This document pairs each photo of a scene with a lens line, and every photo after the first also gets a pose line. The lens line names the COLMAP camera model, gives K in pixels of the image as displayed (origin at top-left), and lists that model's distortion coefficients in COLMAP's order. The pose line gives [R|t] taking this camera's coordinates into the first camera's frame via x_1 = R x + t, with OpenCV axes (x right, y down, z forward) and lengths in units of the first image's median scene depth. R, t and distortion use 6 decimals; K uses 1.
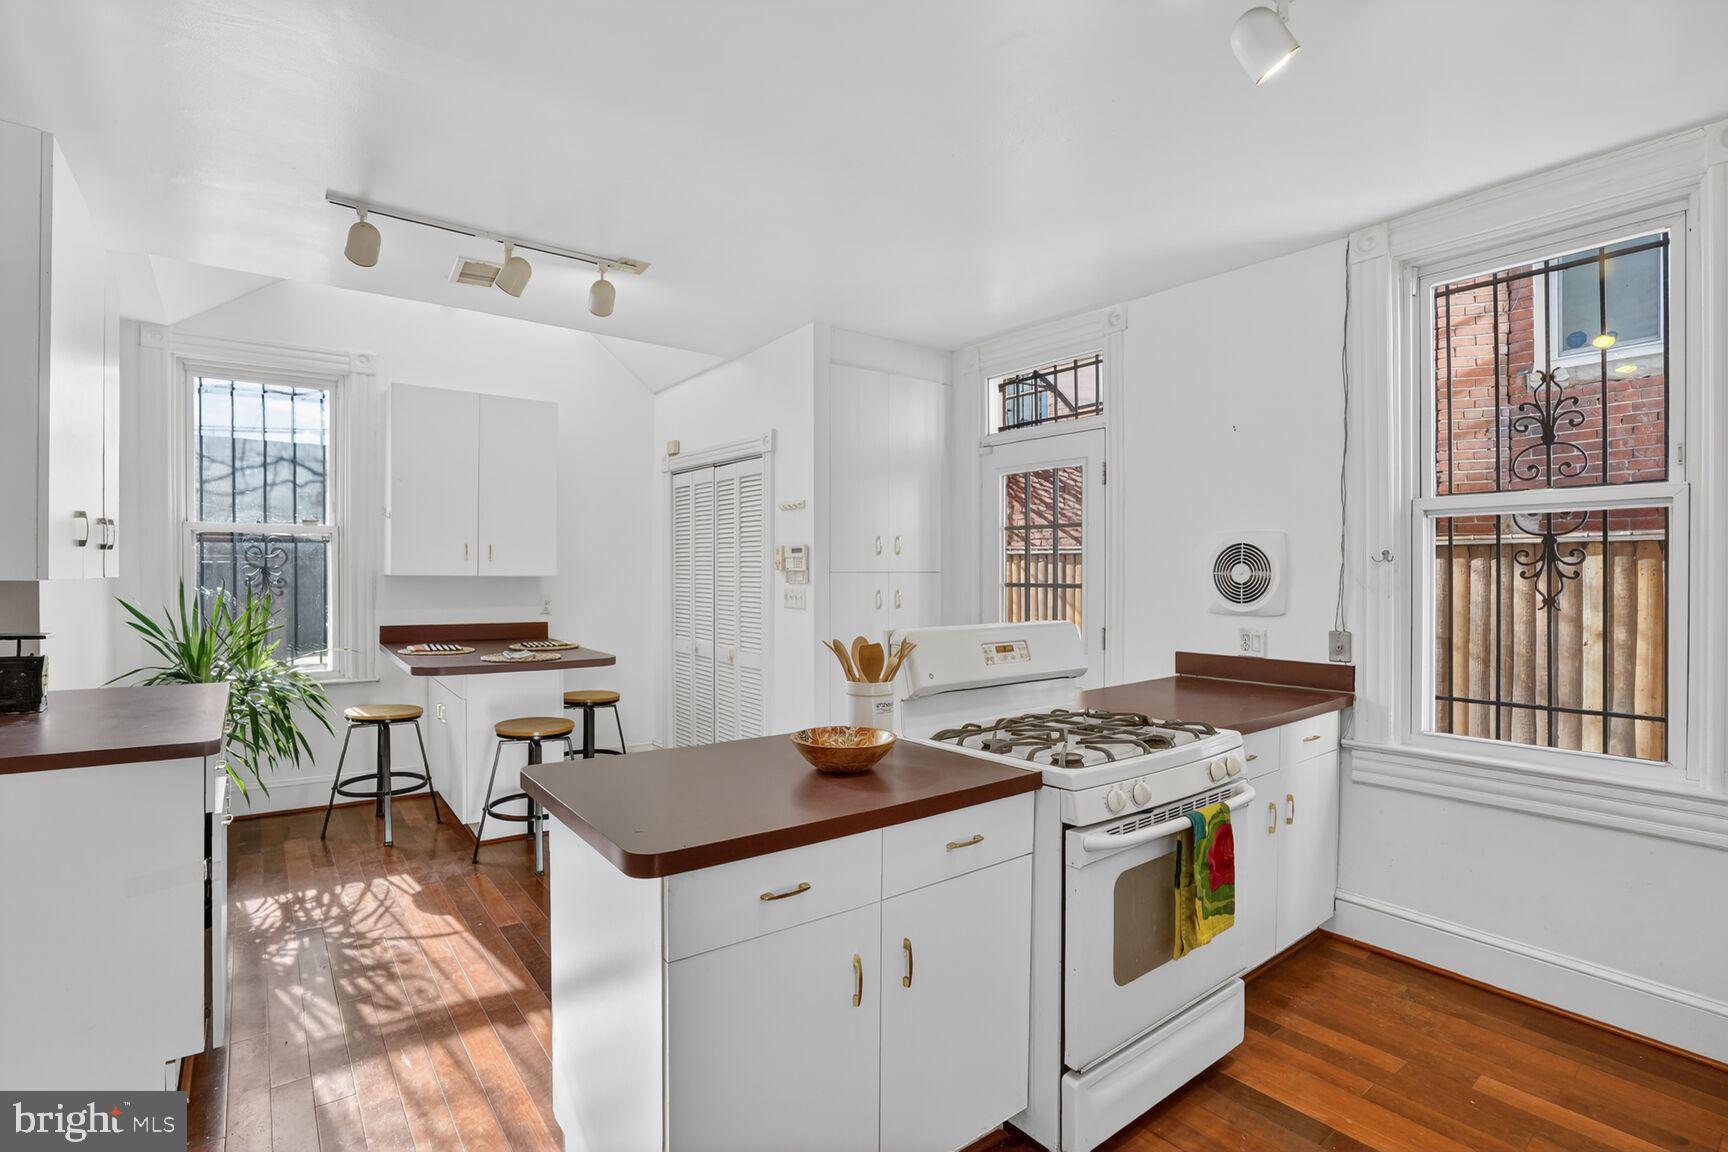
lens RADIAL K [[814.5, 0, 856.6], [0, 814.5, 587.5], [0, 0, 1]] dist [-0.062534, 0.029518]
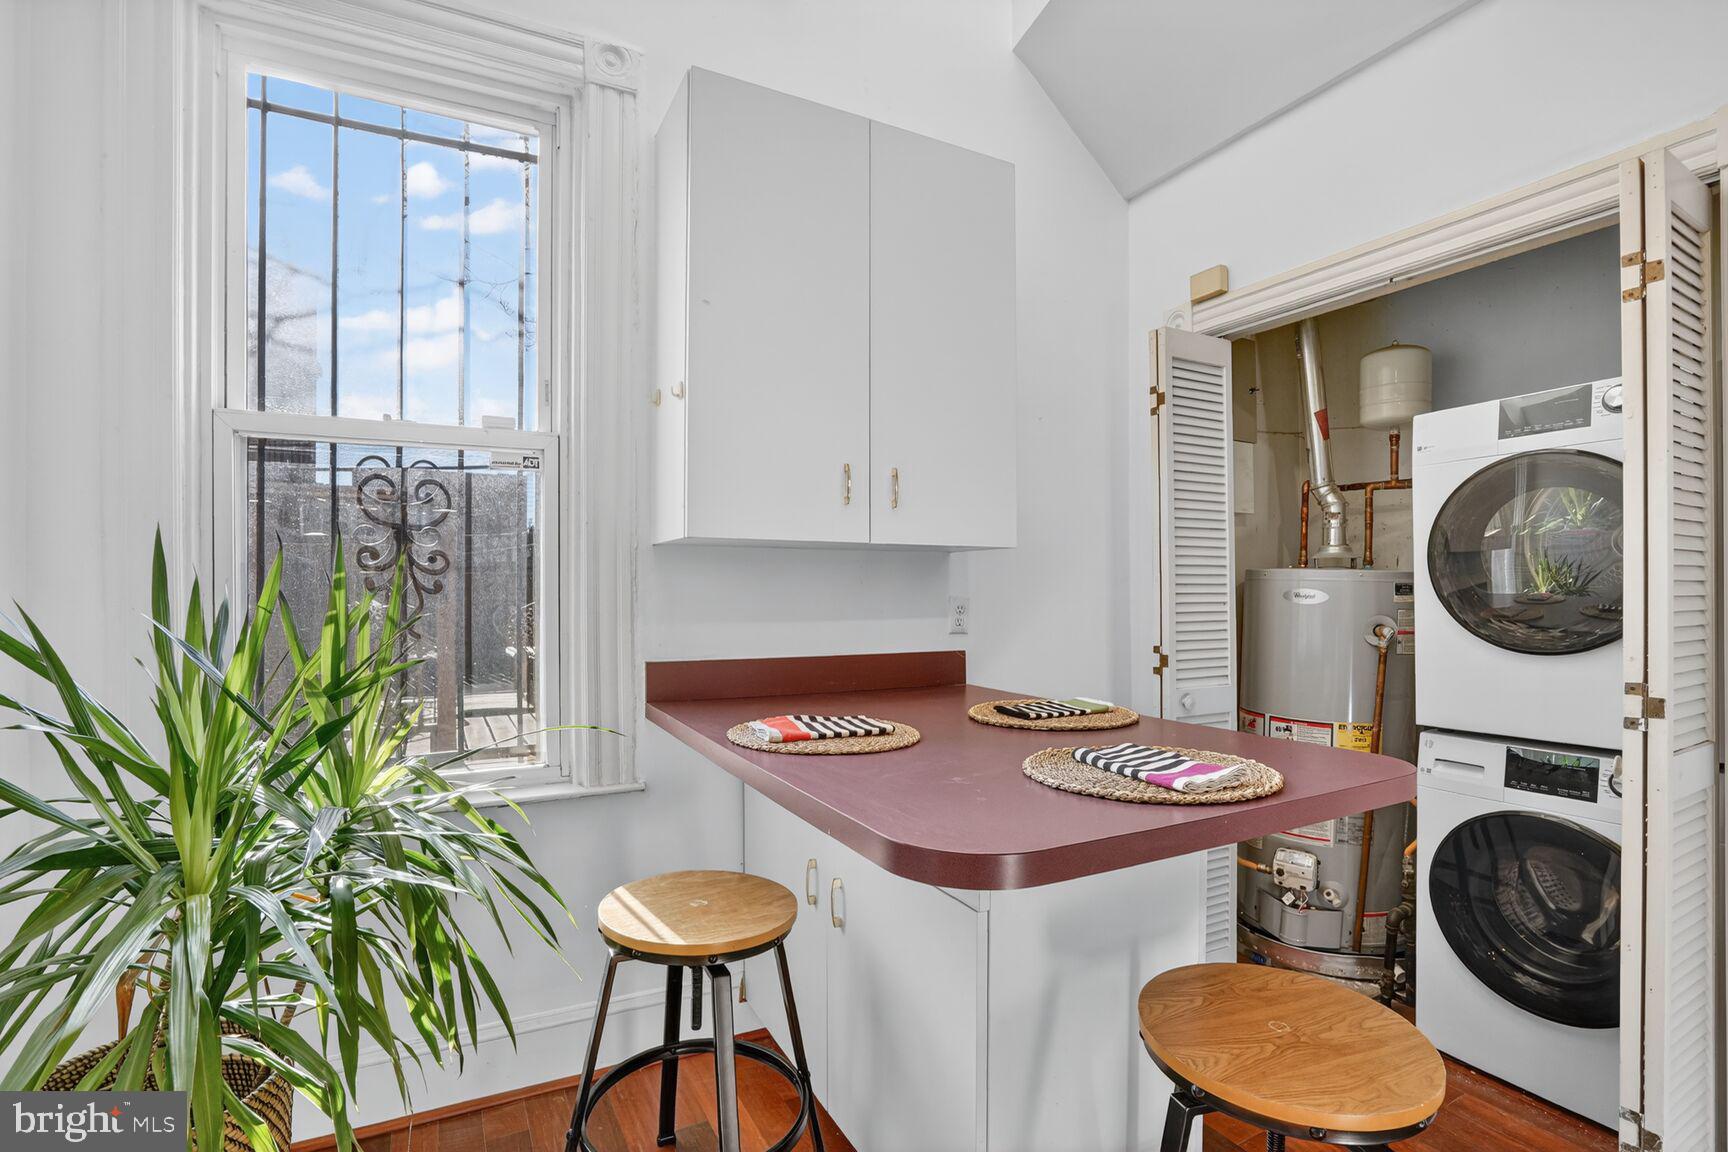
lens RADIAL K [[821.7, 0, 862.8], [0, 821.7, 596.0], [0, 0, 1]] dist [-0.062356, 0.029846]
pose [[0.987211, -0.009209, -0.159153, -0.449427], [0.006813, 0.999855, -0.015589, 0.022560], [0.159274, 0.014305, 0.987131, 0.637175]]
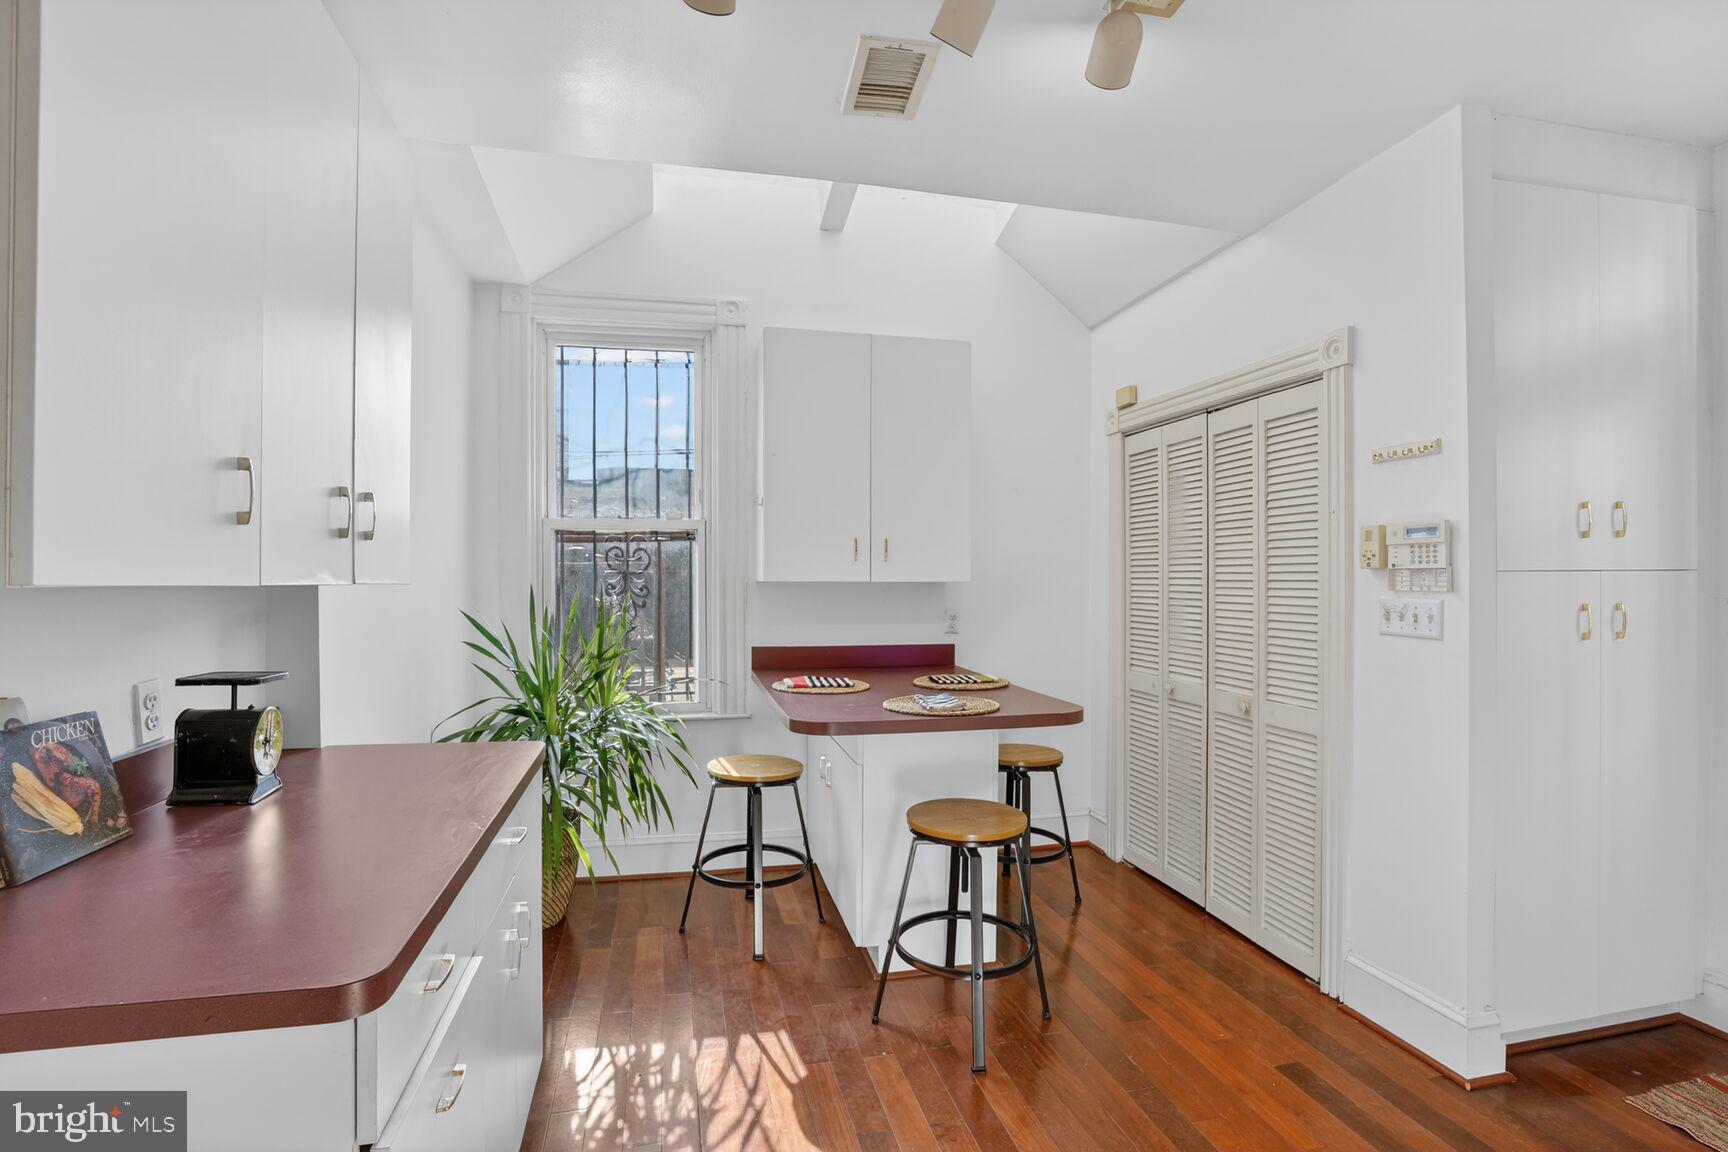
lens RADIAL K [[821.7, 0, 862.8], [0, 821.7, 596.0], [0, 0, 1]] dist [-0.062356, 0.029846]
pose [[0.919465, 0.001675, -0.393167, -0.198147], [-0.001358, 0.999998, 0.001083, -0.002349], [0.393169, -0.000462, 0.919466, 0.335377]]
